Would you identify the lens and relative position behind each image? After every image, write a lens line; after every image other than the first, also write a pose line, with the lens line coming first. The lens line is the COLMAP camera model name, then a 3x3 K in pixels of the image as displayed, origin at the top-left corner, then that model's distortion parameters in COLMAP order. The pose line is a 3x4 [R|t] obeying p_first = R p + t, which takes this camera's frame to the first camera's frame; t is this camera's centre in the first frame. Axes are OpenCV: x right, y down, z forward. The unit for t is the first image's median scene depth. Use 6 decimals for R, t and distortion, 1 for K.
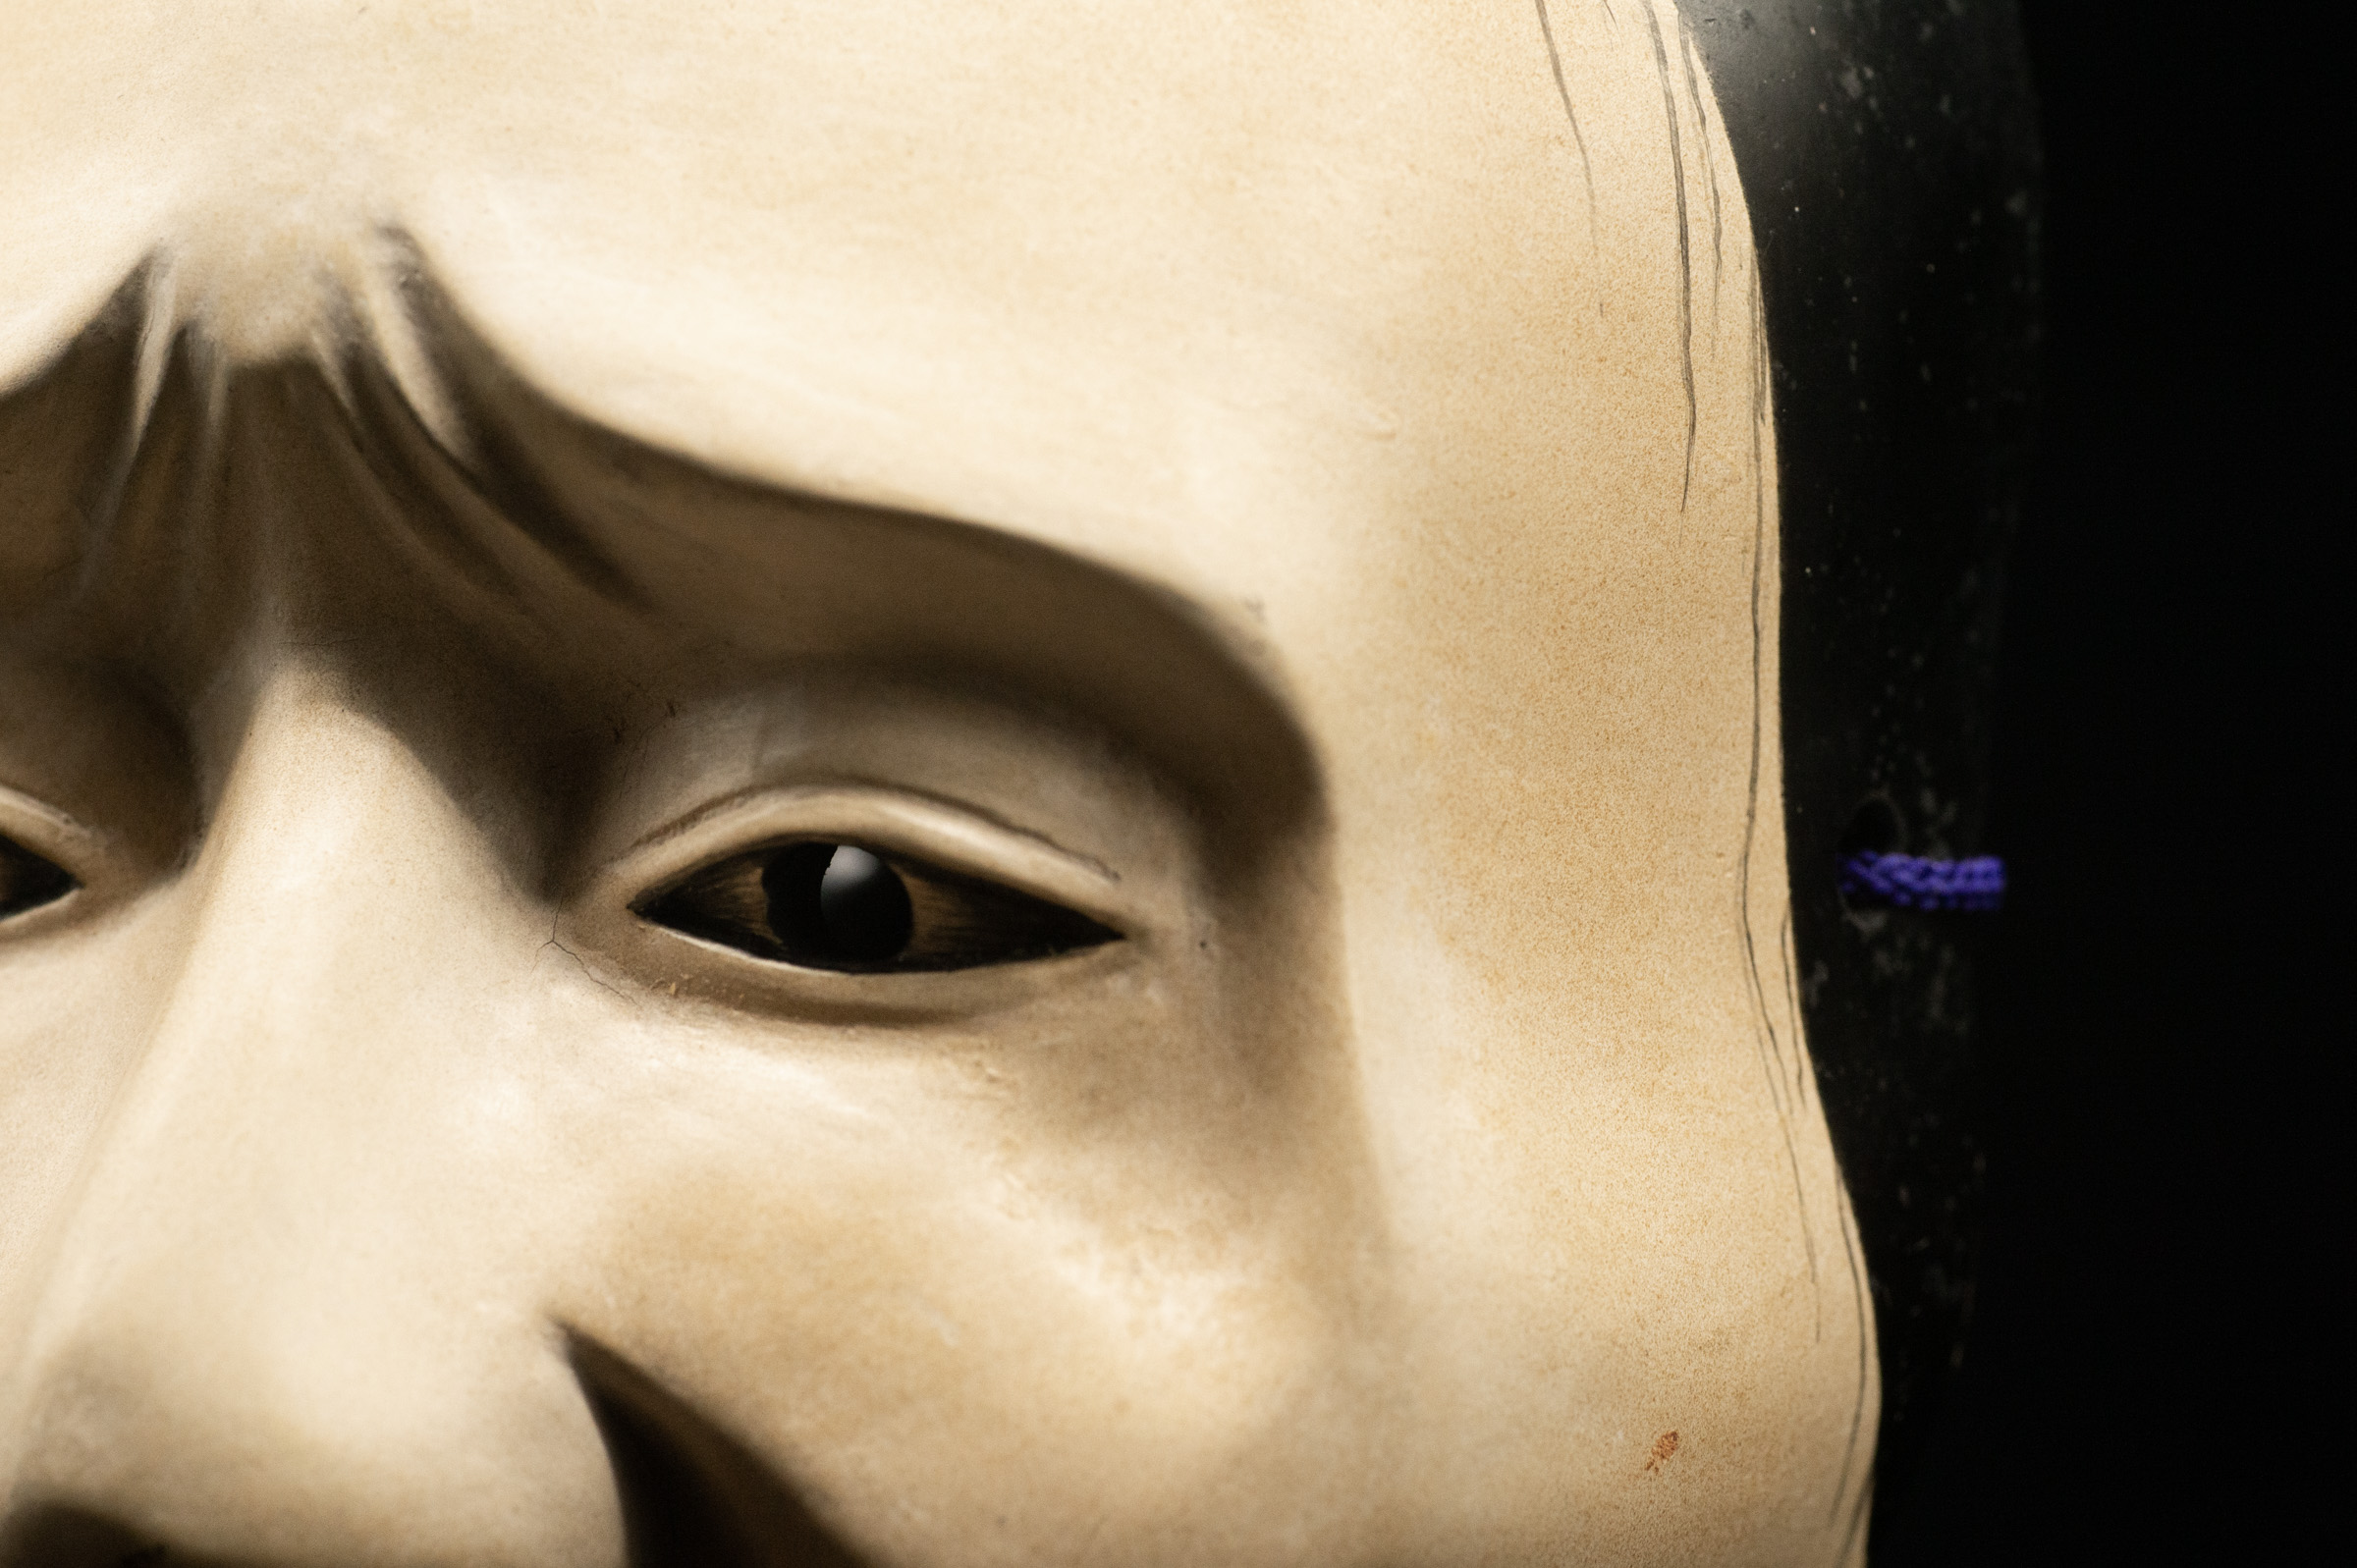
lens RADIAL K [[7954.3, 0, 1178.5], [0, 7954.3, 784.0], [0, 0, 1]] dist [0.197857, -0.020738]
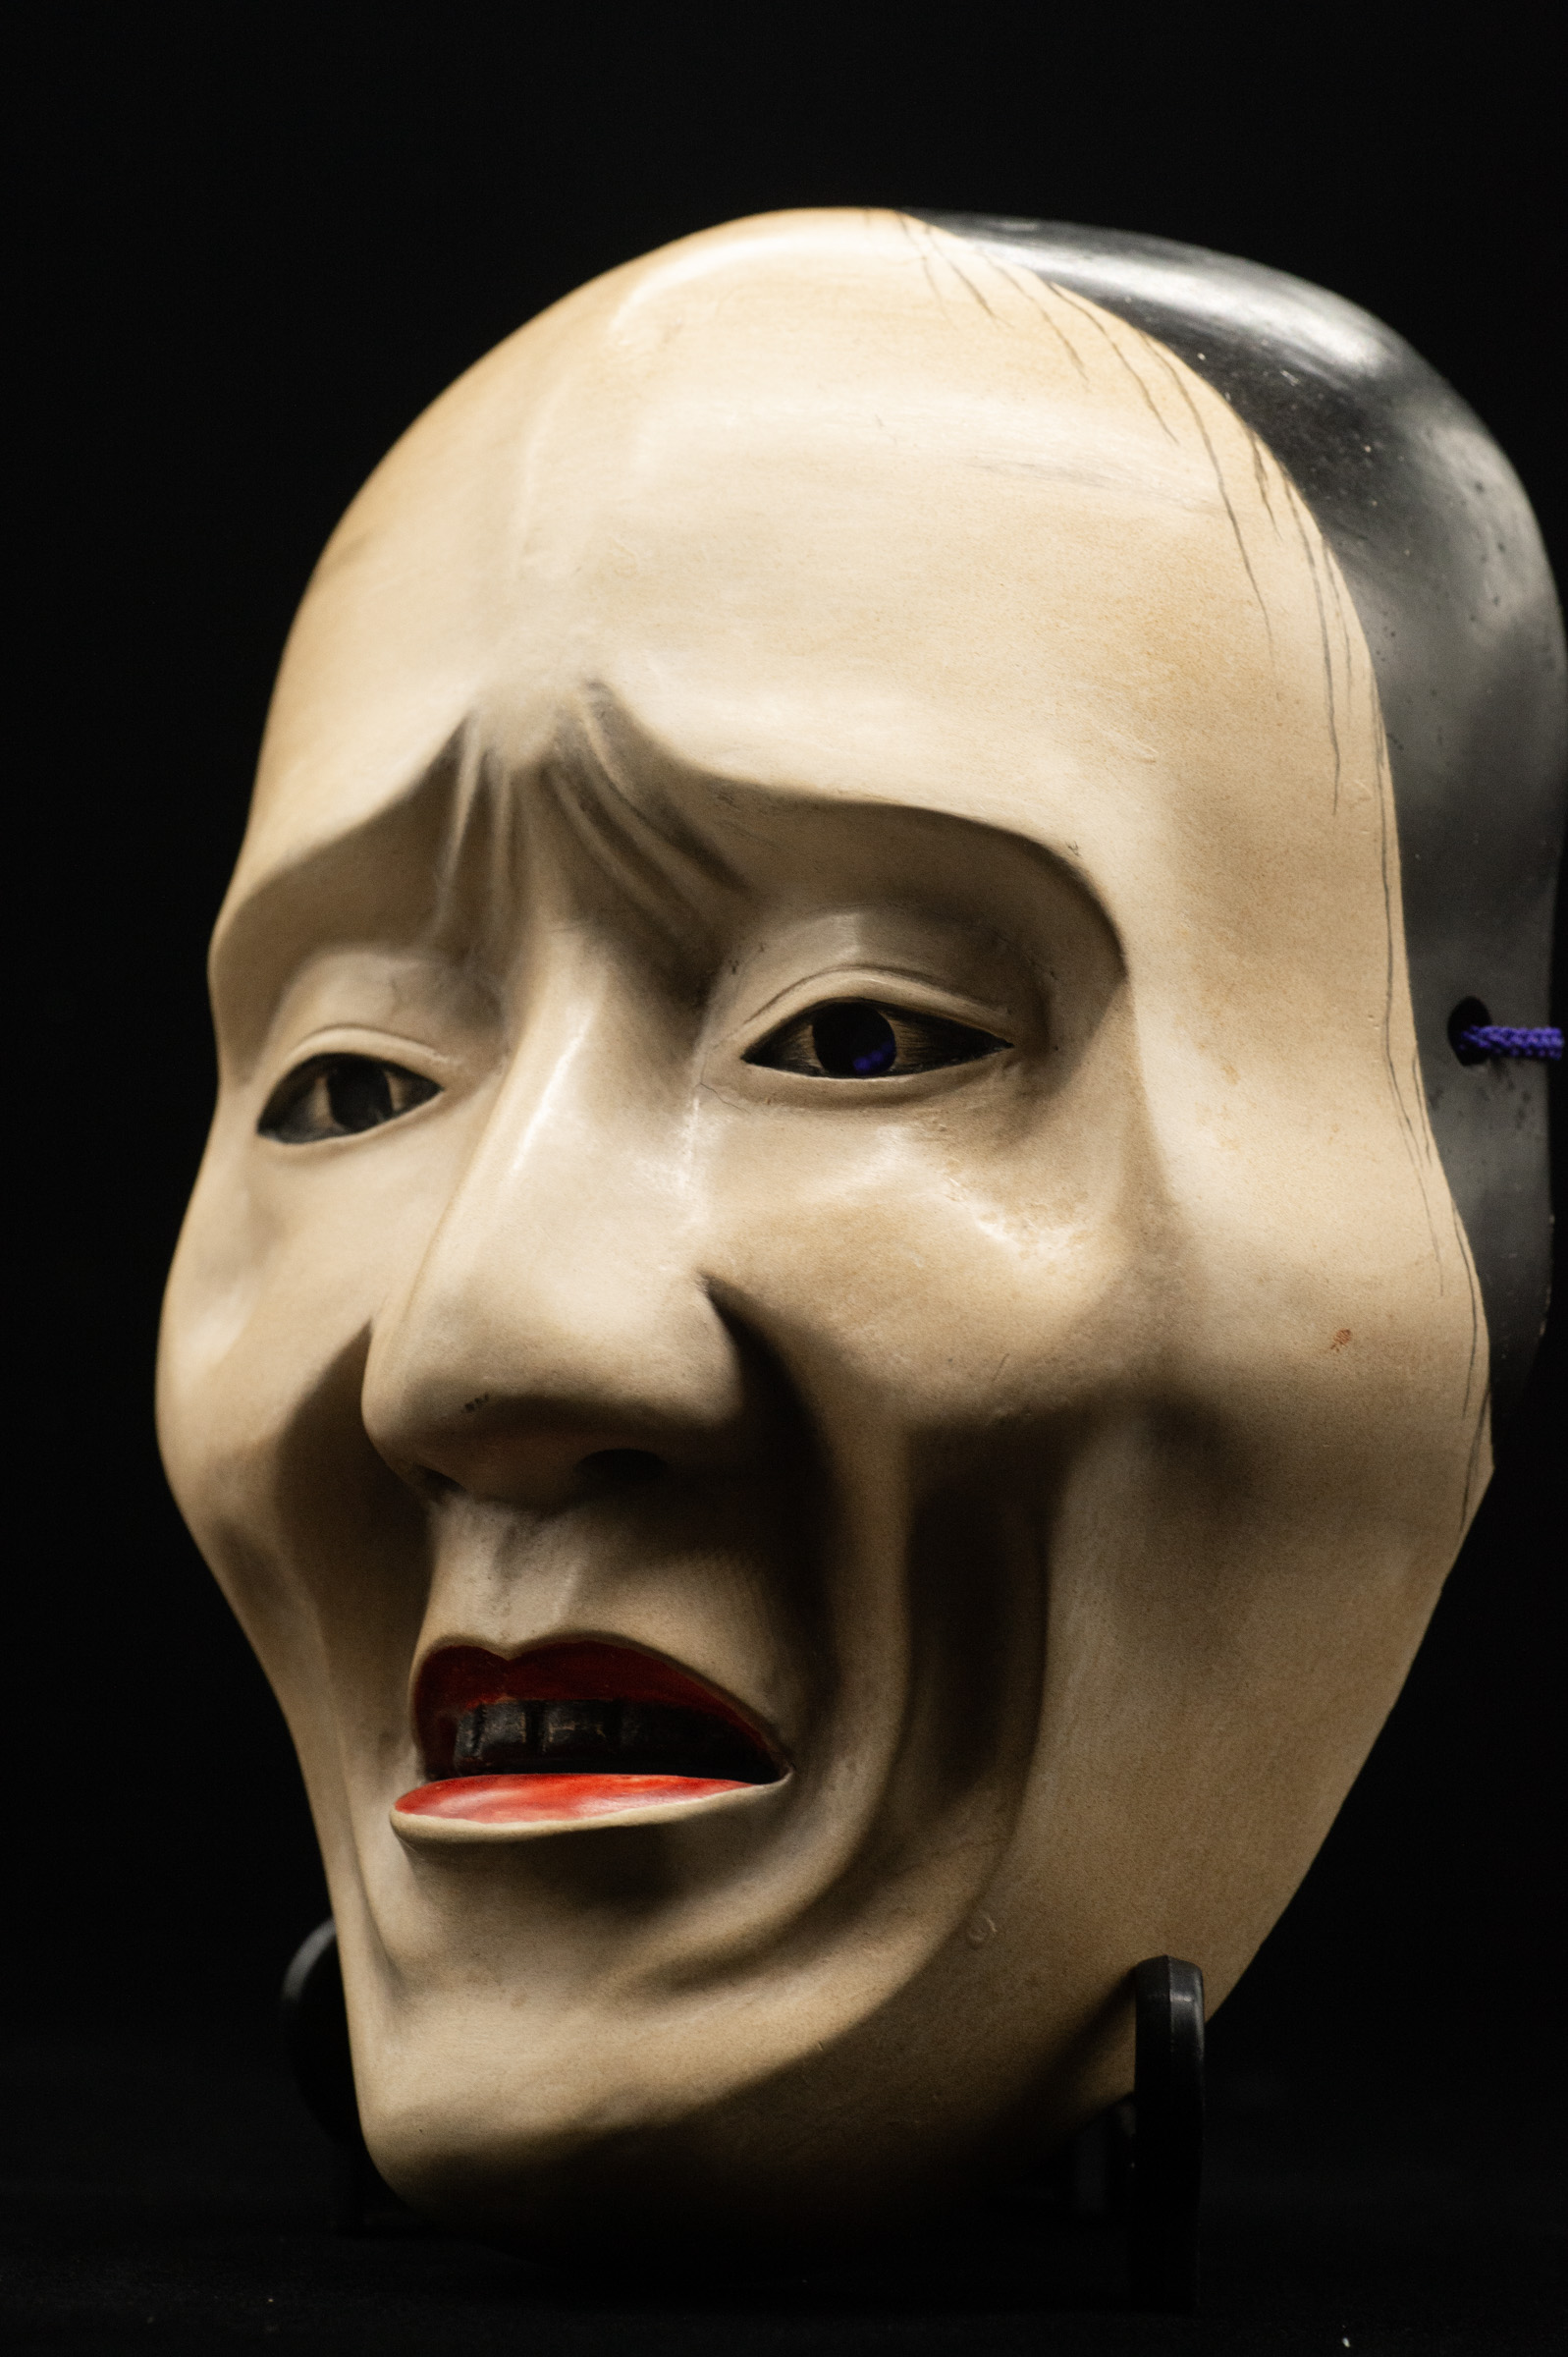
lens RADIAL K [[7410.9, 0, 784.0], [0, 7410.9, 1178.5], [0, 0, 1]] dist [0.258737, -0.438117]
pose [[0.992287, -0.049064, -0.113842, 0.128412], [0.033003, 0.989756, -0.138900, 0.274622], [0.119491, 0.134072, 0.983741, -0.624786]]
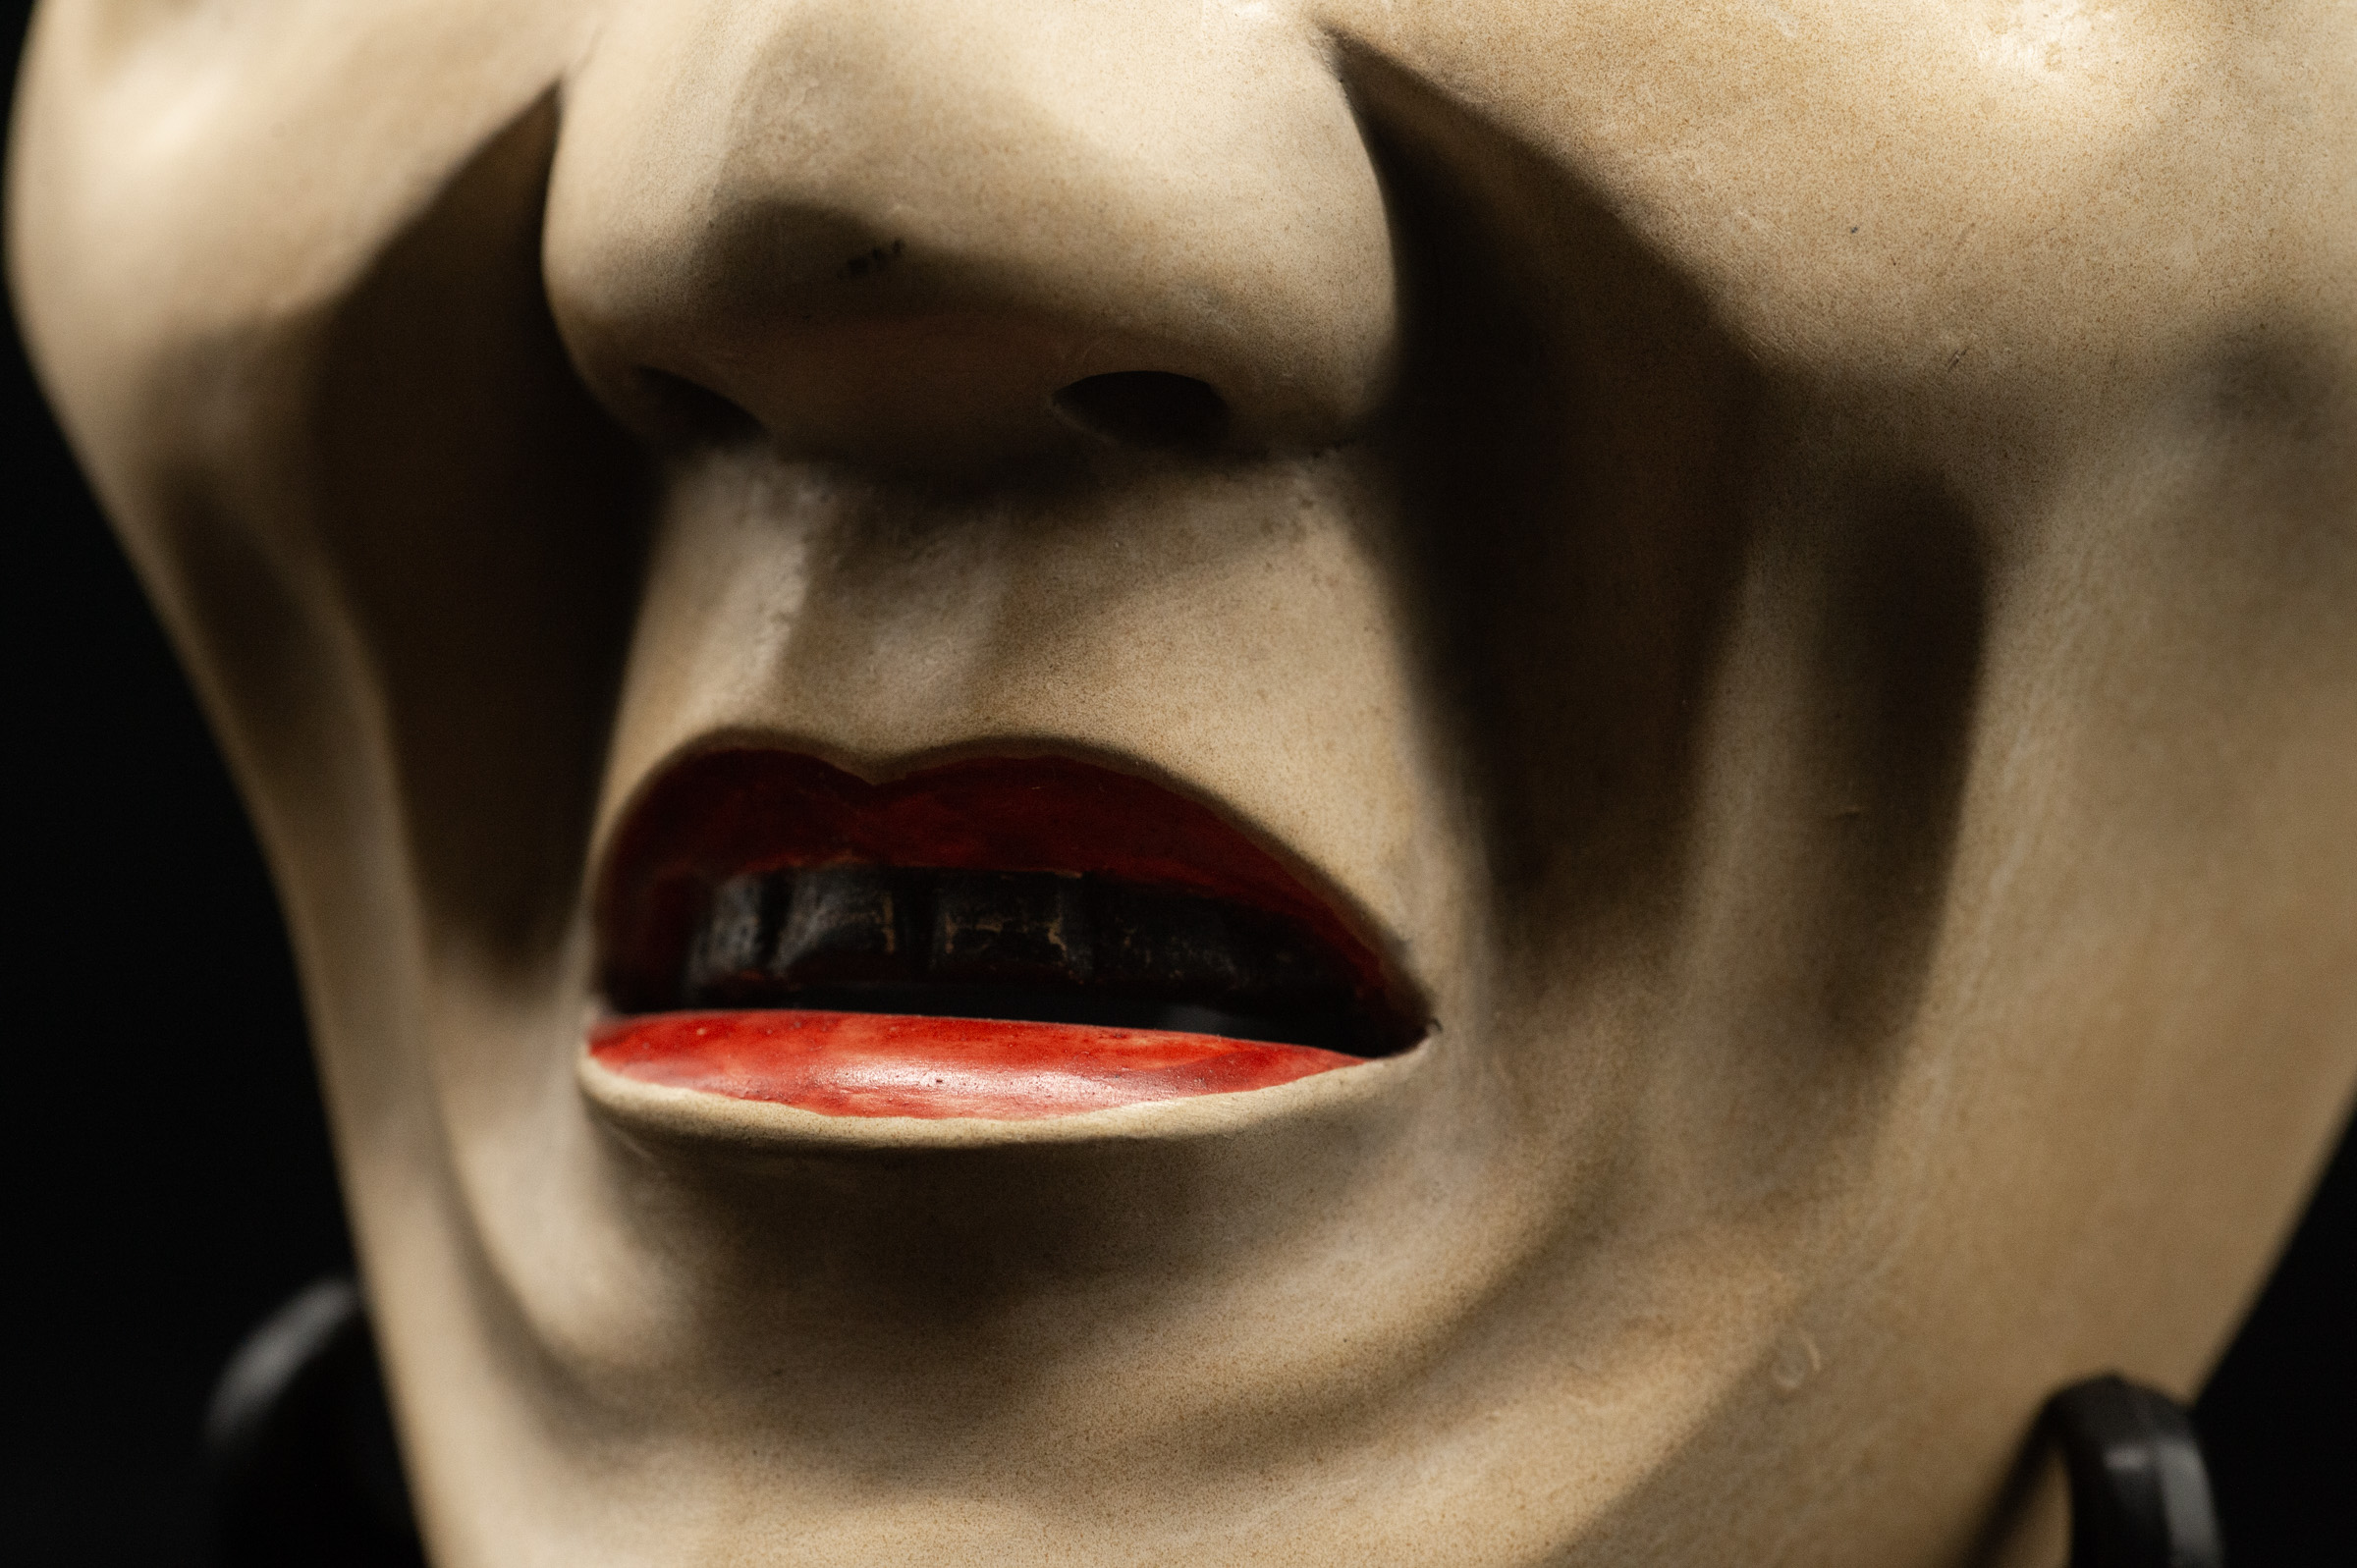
lens RADIAL K [[7954.3, 0, 1178.5], [0, 7954.3, 784.0], [0, 0, 1]] dist [0.197857, -0.020738]
pose [[0.997045, 0.009071, 0.076287, -0.158683], [-0.004994, 0.998557, -0.053466, 0.195787], [-0.076662, 0.052927, 0.995651, 0.133581]]
